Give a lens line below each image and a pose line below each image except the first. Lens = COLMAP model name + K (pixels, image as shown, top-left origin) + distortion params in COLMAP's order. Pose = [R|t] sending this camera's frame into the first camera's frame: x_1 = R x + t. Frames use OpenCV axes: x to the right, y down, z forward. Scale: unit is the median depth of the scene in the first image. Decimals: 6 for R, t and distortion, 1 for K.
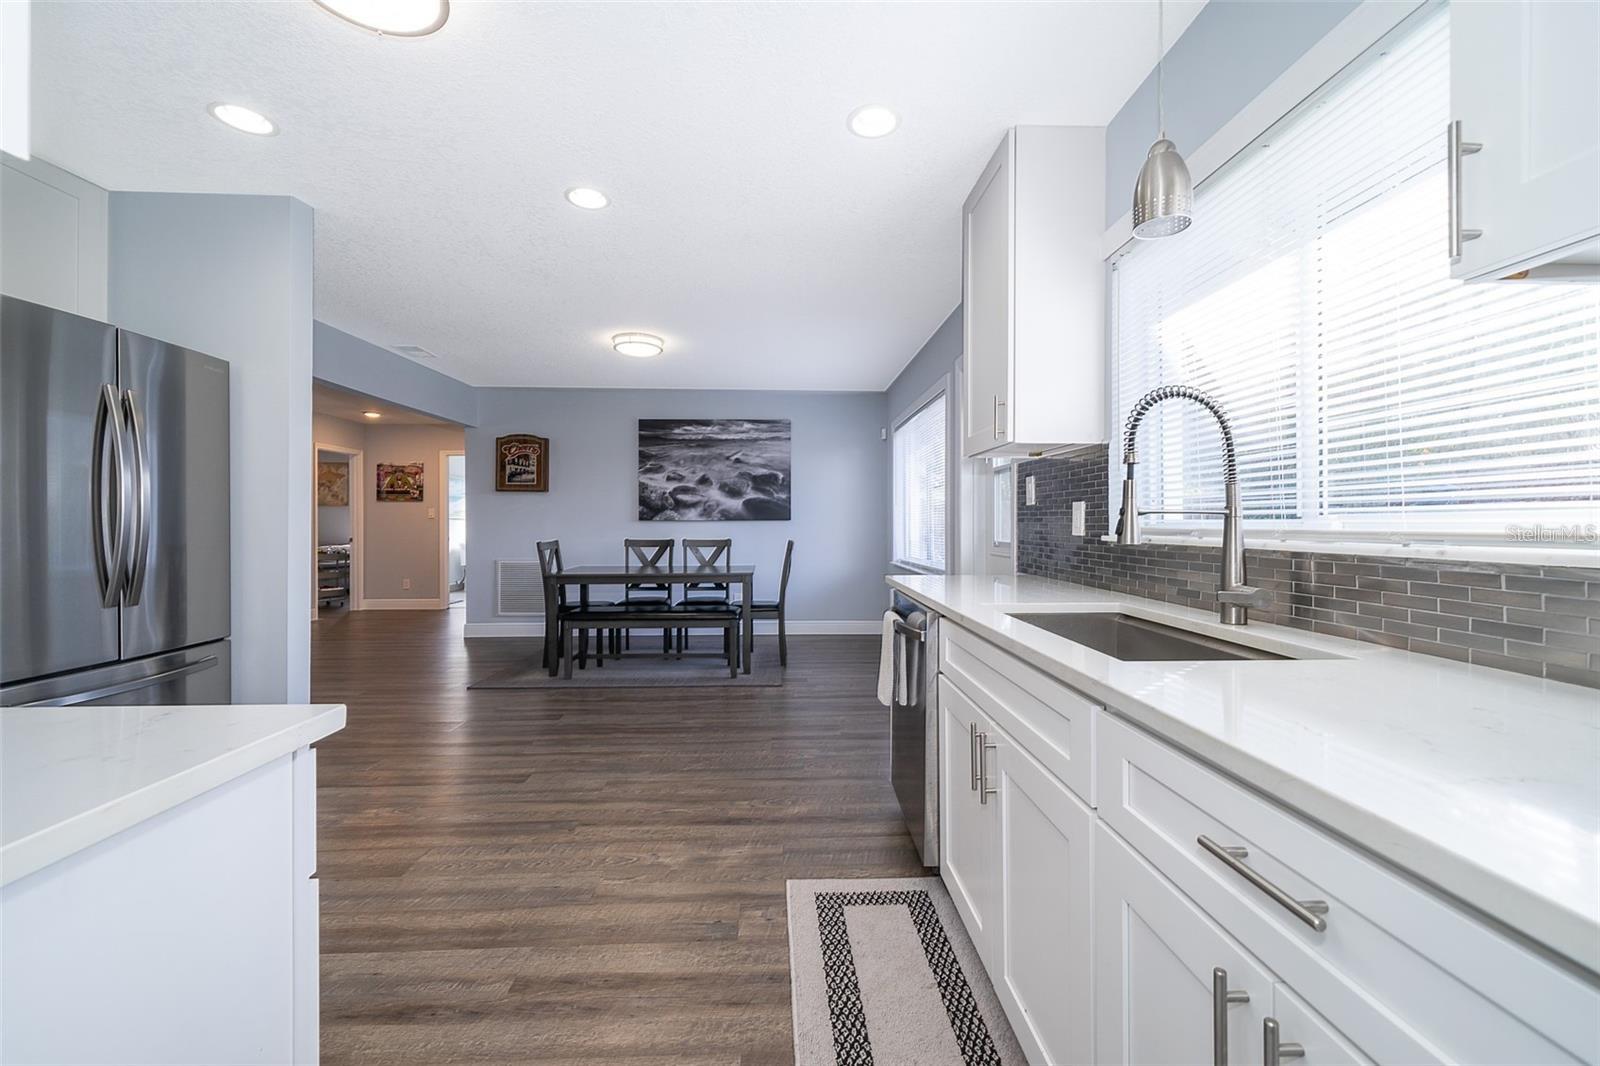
lens RADIAL K [[698.7, 0, 856.7], [0, 698.7, 522.0], [0, 0, 1]] dist [0.013745, 0.000050]
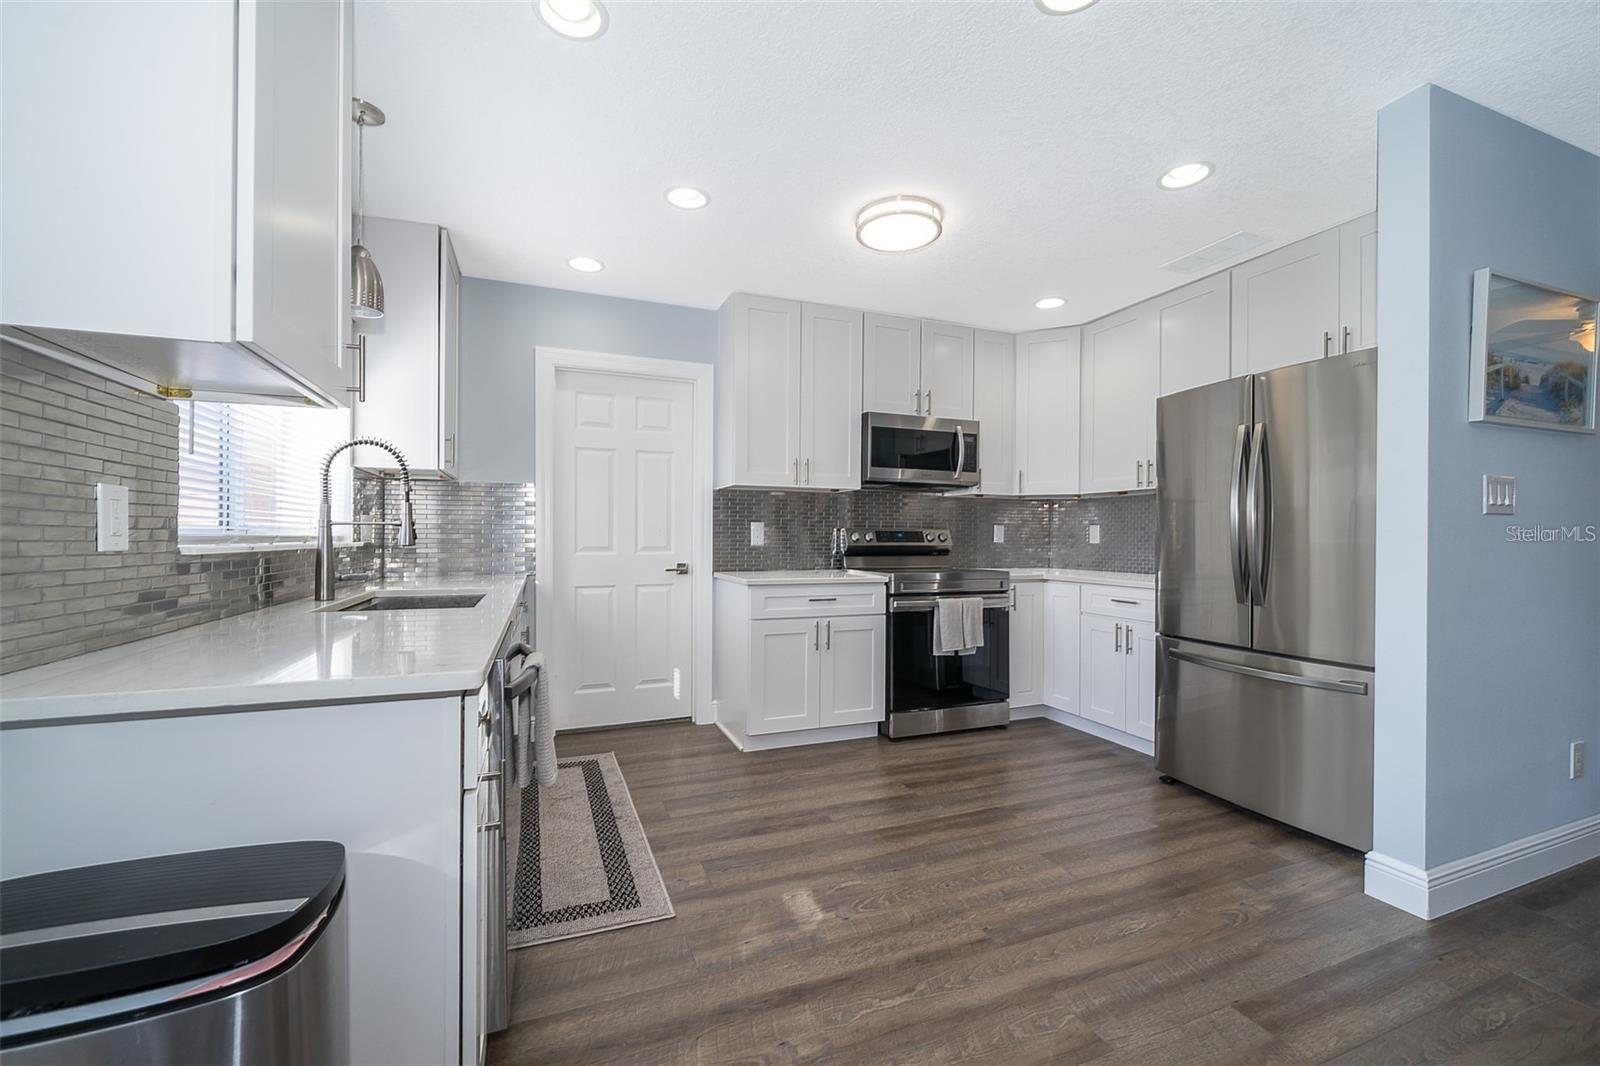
lens RADIAL K [[635.4, 0, 813.2], [0, 635.4, 535.0], [0, 0, 1]] dist [-0.001105, -0.000015]
pose [[-0.960415, -0.003344, -0.278554, -0.036034], [-0.003782, 0.999992, 0.001036, 0.012582], [0.278548, 0.002048, -0.960420, 1.653699]]
